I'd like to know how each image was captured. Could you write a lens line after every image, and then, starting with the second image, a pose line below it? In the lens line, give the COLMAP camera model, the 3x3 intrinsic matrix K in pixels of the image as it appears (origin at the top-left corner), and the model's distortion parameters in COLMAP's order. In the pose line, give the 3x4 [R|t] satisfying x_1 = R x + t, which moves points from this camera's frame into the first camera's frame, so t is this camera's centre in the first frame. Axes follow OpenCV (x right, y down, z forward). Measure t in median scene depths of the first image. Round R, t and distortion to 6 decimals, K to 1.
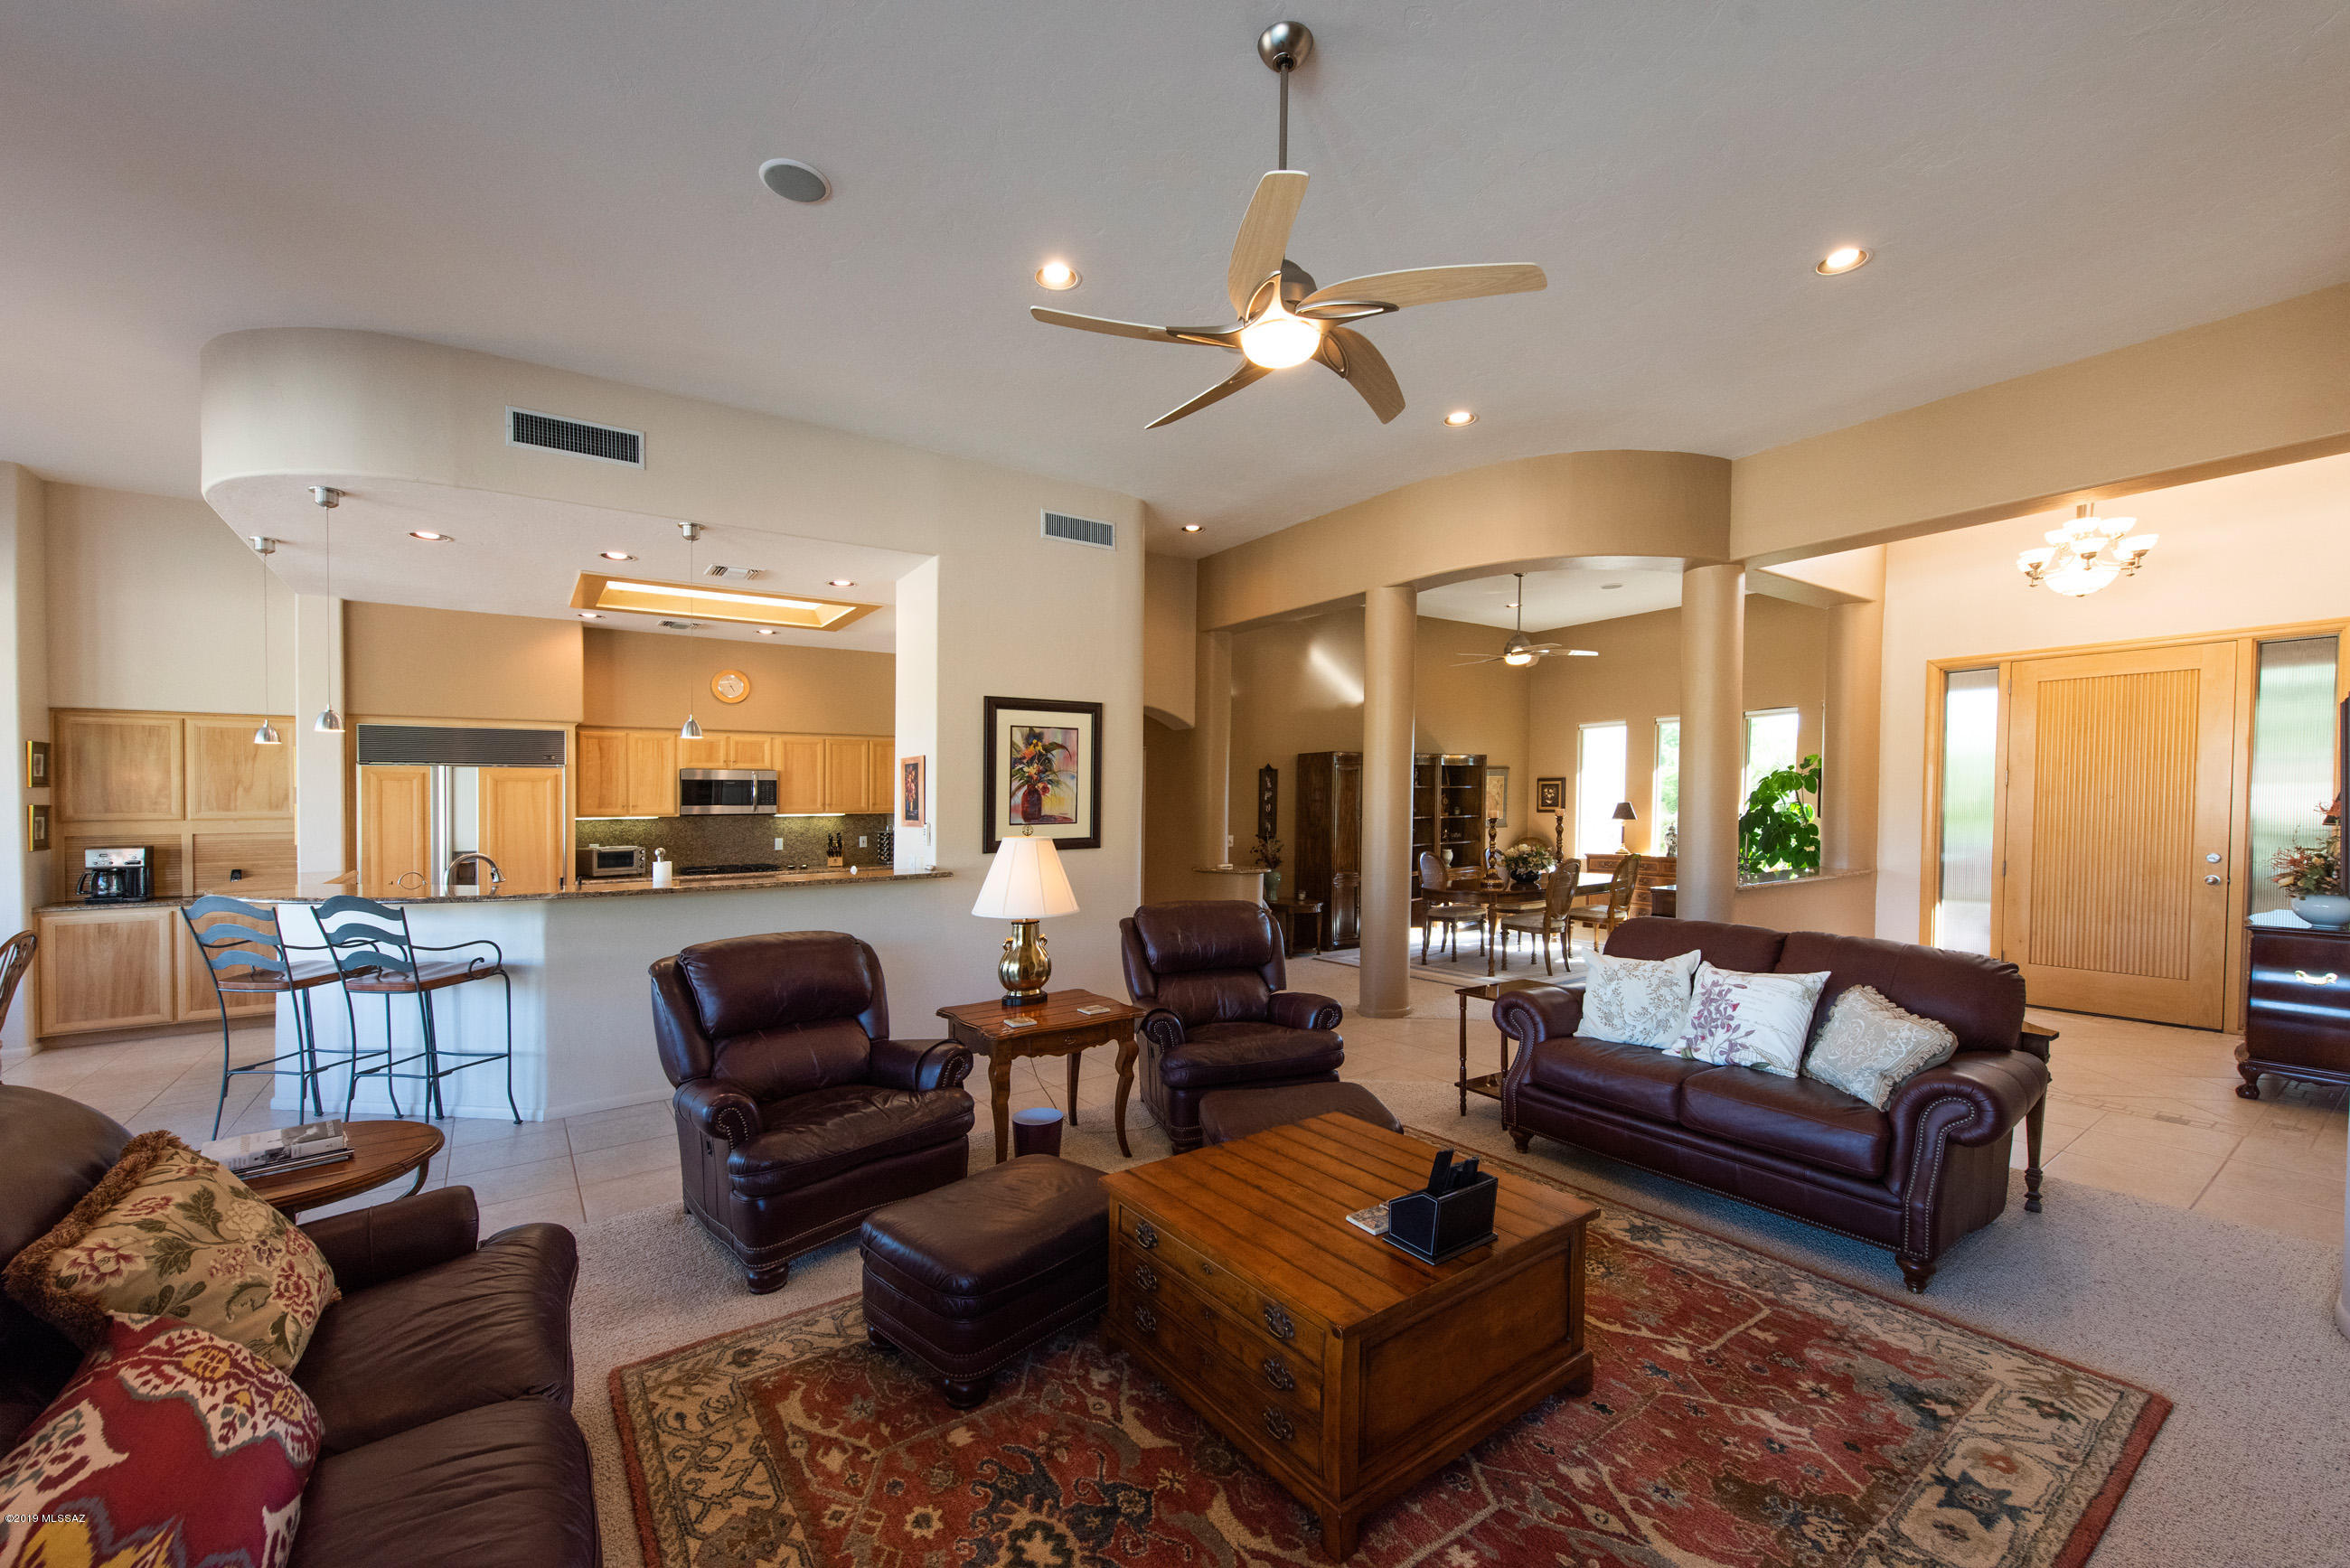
lens RADIAL K [[945.7, 0, 1179.6], [0, 945.7, 838.3], [0, 0, 1]] dist [0.010584, -0.000638]
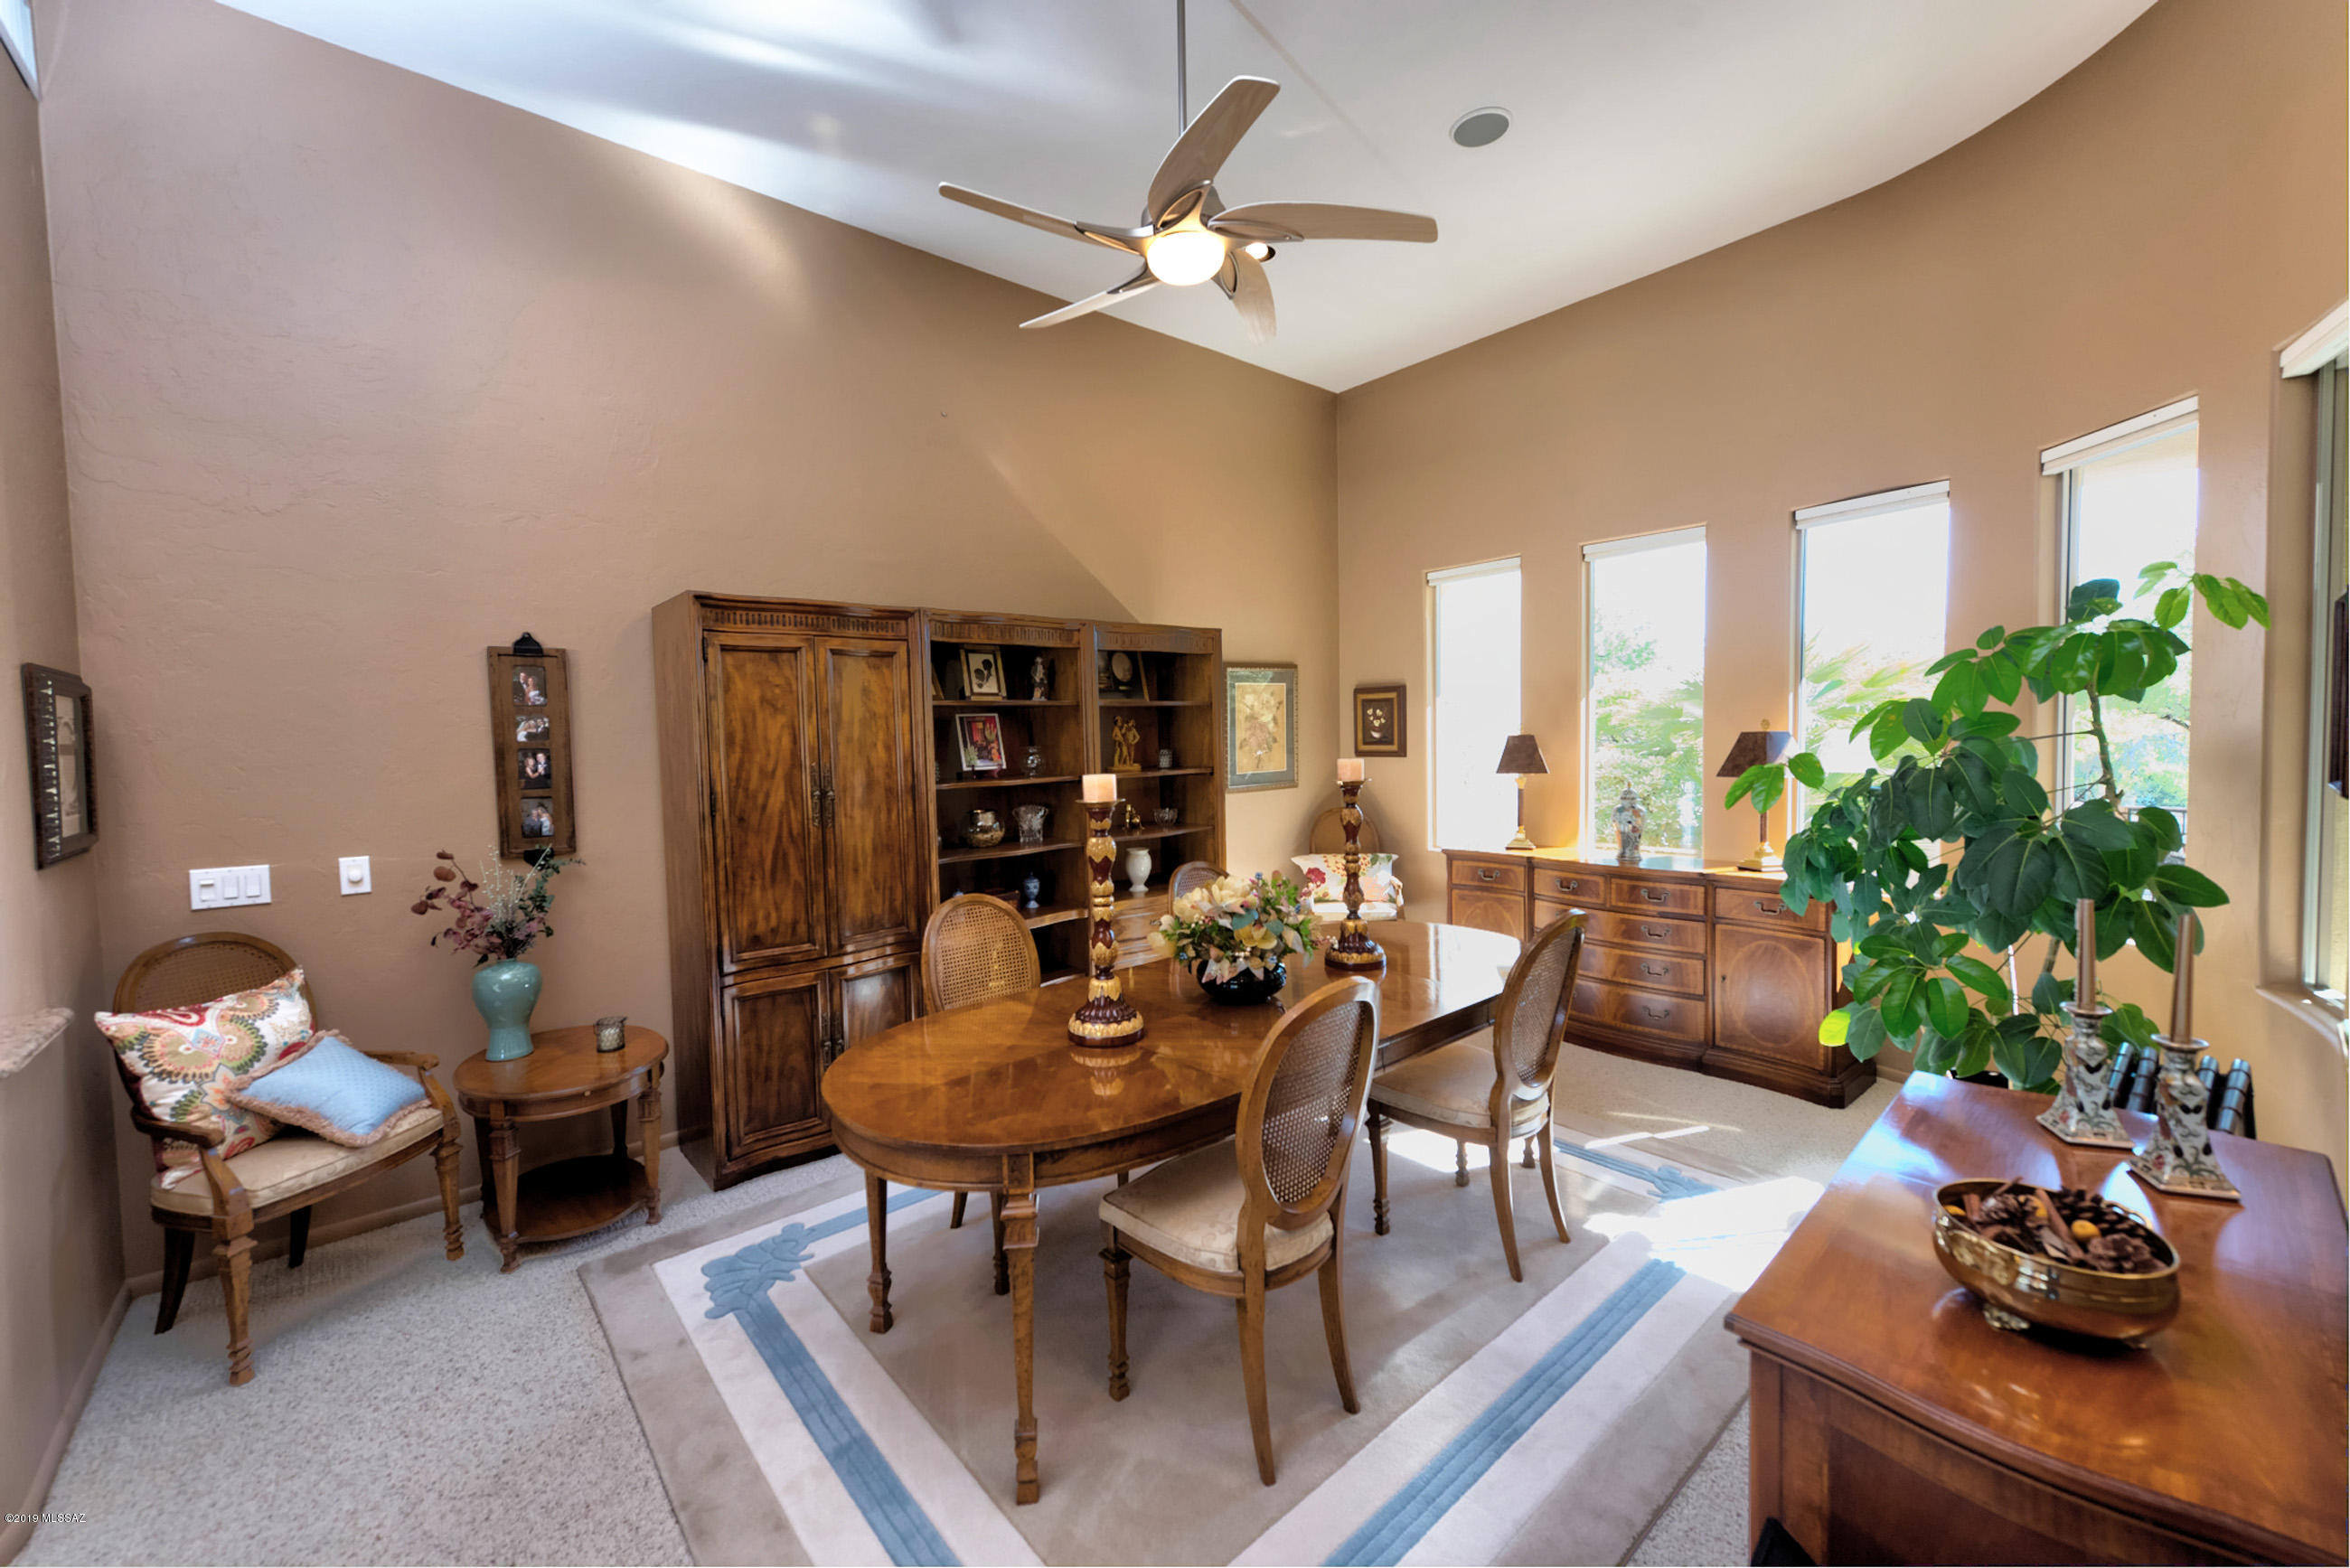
lens RADIAL K [[945.7, 0, 1184.7], [0, 945.7, 786.6], [0, 0, 1]] dist [0.010584, -0.000638]
pose [[0.994906, -0.018119, 0.099167, 0.387998], [0.016523, 0.999721, 0.016888, -0.034736], [-0.099446, -0.015164, 0.994927, 0.832293]]
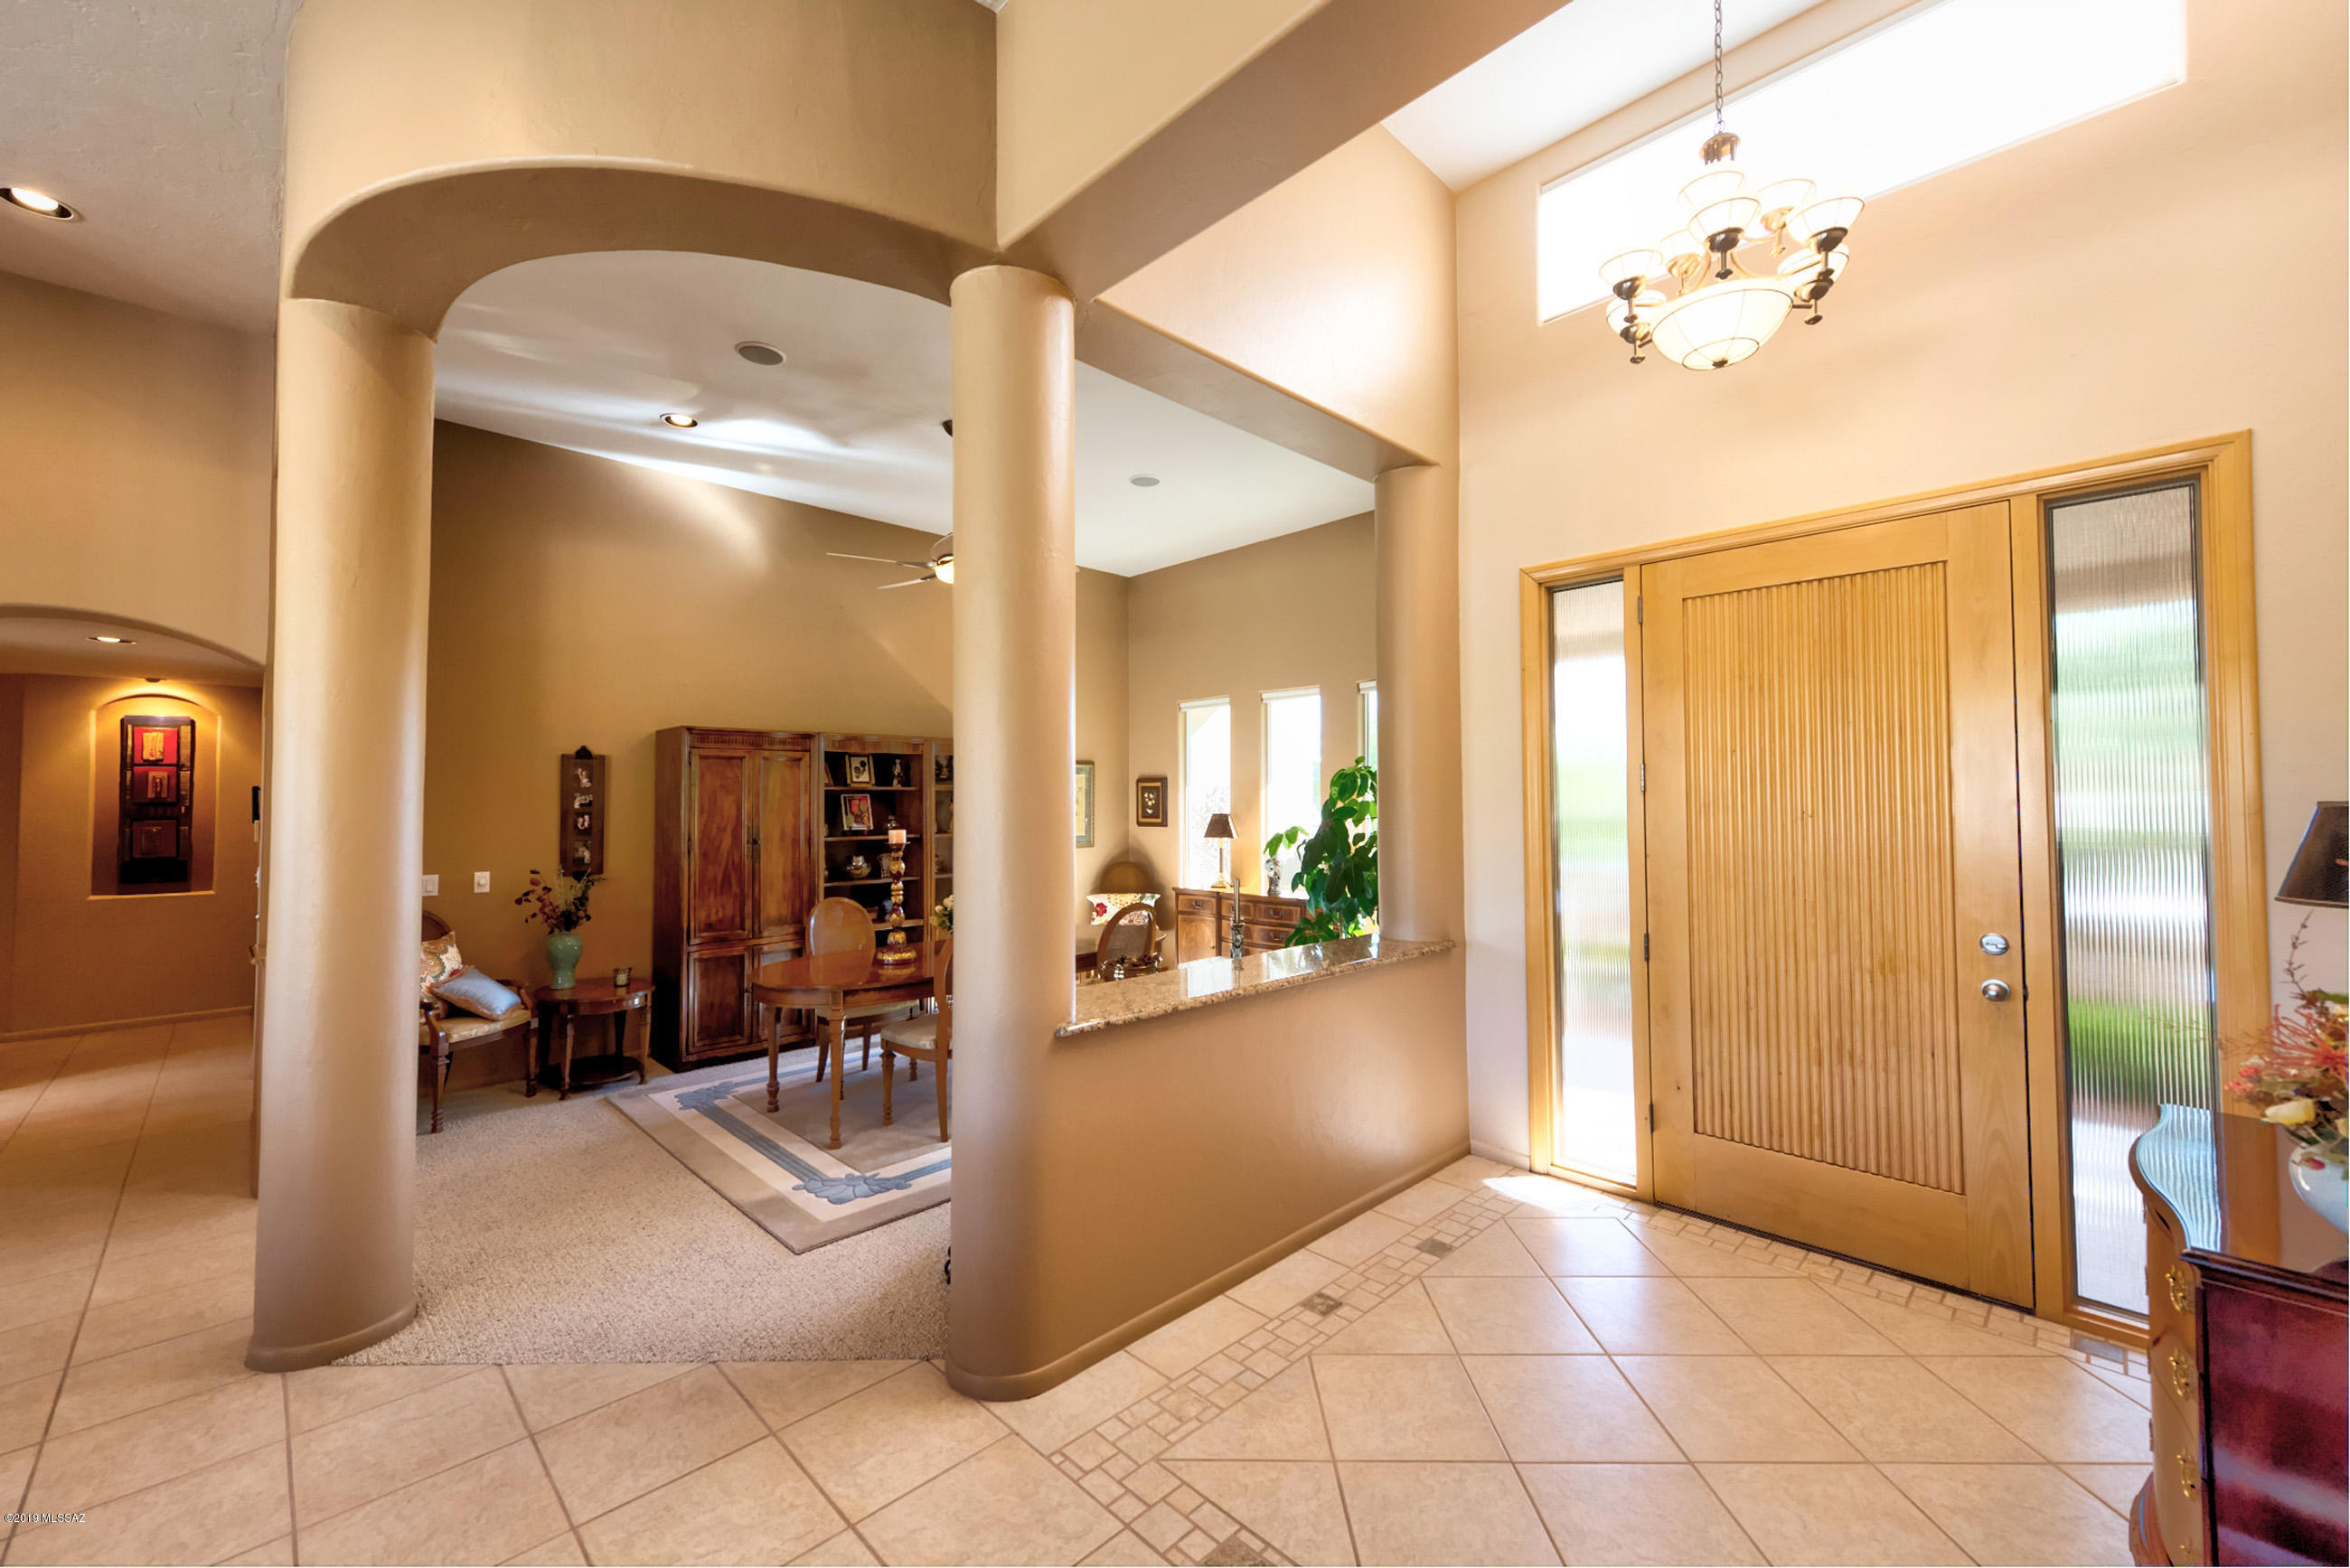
lens RADIAL K [[945.7, 0, 1177.4], [0, 945.7, 779.8], [0, 0, 1]] dist [0.010584, -0.000638]
pose [[0.987646, 0.008395, 0.156476, 0.482305], [0.001954, 0.997827, -0.065864, -0.024801], [-0.156689, 0.065356, 0.985483, 0.472383]]
